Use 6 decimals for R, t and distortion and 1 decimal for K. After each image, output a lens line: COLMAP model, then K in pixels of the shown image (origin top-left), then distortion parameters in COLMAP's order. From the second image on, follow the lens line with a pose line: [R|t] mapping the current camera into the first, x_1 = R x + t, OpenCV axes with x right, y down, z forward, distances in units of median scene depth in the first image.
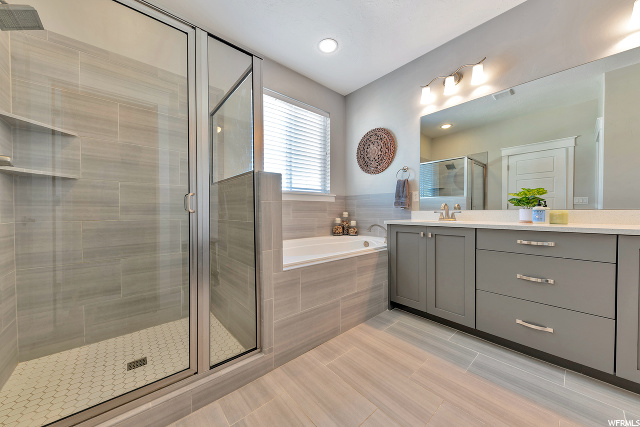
lens RADIAL K [[225.0, 0, 320.0], [0, 225.0, 213.5], [0, 0, 1]] dist [0.009890, -0.004372]
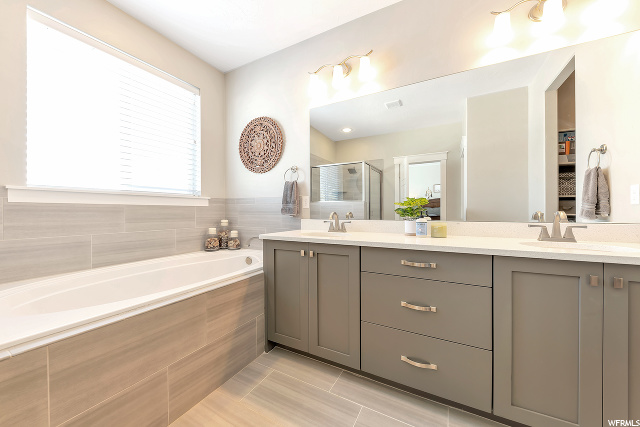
lens RADIAL K [[246.4, 0, 303.3], [0, 246.4, 207.4], [0, 0, 1]] dist [0.000348, -0.000018]
pose [[0.950255, 0.015282, 0.311097, 0.131796], [-0.004641, 0.999380, -0.034915, -0.024276], [-0.311438, 0.031735, 0.949737, 0.131430]]
